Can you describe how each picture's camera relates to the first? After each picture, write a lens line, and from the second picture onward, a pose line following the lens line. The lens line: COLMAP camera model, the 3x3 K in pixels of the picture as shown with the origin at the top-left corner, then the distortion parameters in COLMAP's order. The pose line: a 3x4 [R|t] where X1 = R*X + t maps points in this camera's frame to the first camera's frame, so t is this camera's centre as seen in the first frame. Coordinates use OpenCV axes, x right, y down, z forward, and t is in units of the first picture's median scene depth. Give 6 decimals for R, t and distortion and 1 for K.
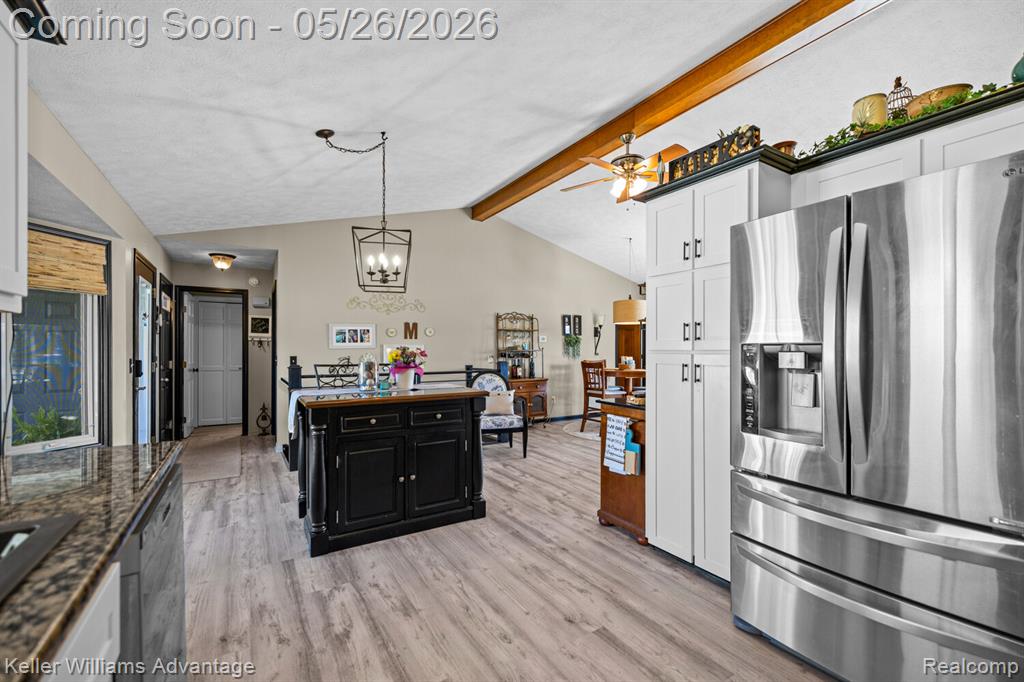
lens RADIAL K [[436.4, 0, 513.7], [0, 436.4, 347.3], [0, 0, 1]] dist [-0.001570, -0.000012]
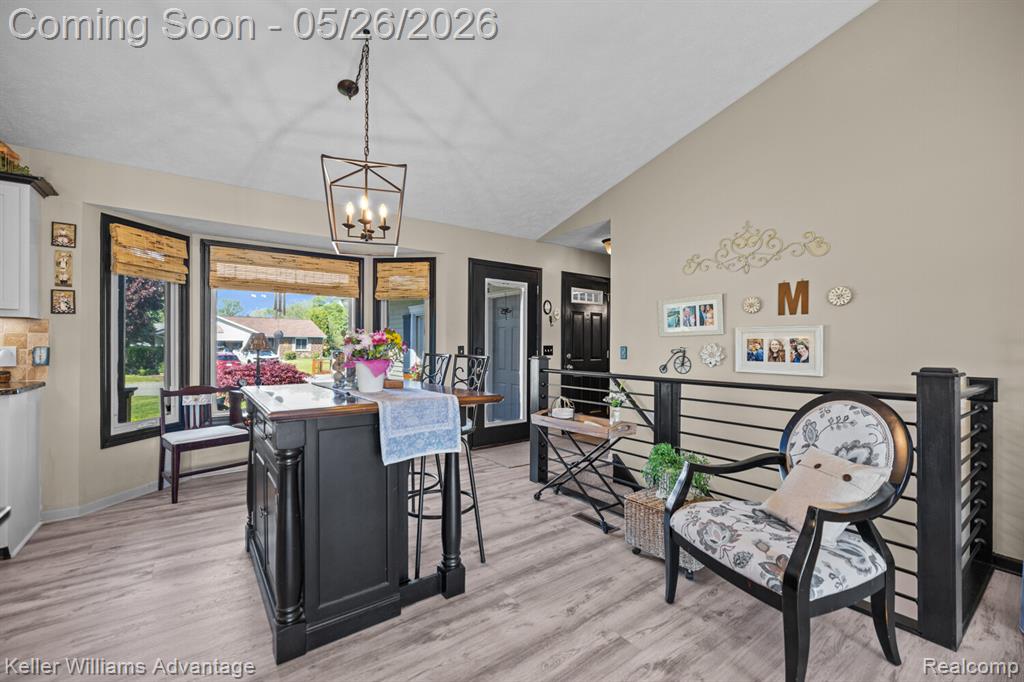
lens RADIAL K [[436.4, 0, 508.8], [0, 436.4, 343.2], [0, 0, 1]] dist [-0.001570, -0.000012]
pose [[0.077469, 0.000070, -0.996995, 0.237715], [0.011868, 0.999929, 0.000993, 0.009510], [0.996924, -0.011910, 0.077463, 0.631986]]
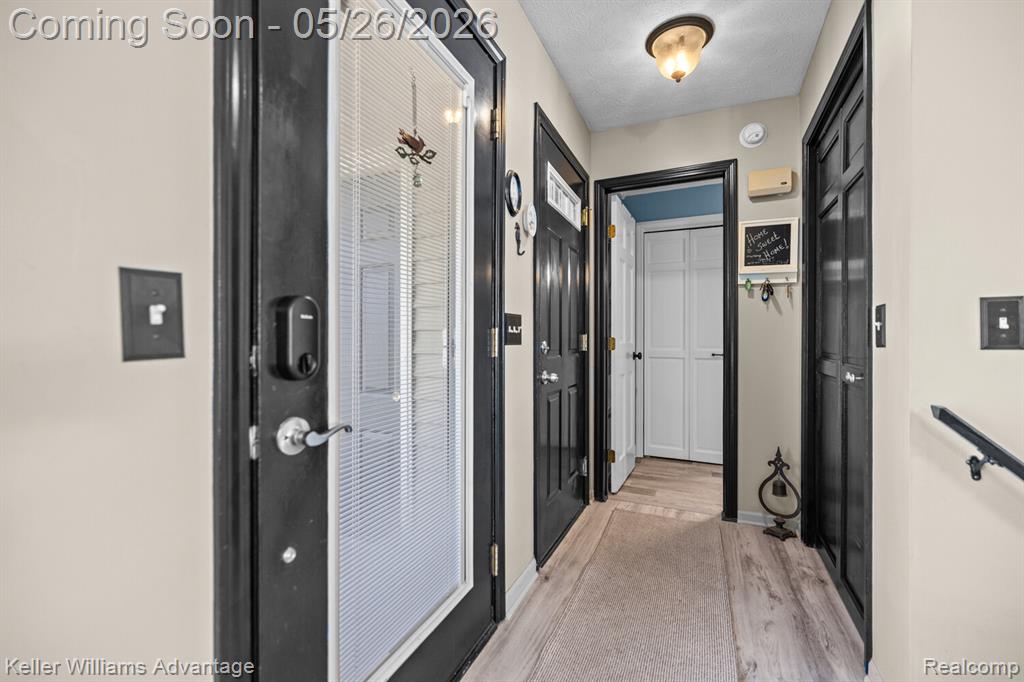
lens RADIAL K [[436.4, 0, 515.1], [0, 436.4, 340.7], [0, 0, 1]] dist [-0.001570, -0.000012]
pose [[0.569733, 0.002472, -0.821826, -0.407669], [0.006233, 0.999954, 0.007328, 0.031559], [0.821806, -0.009297, 0.569691, 0.620855]]
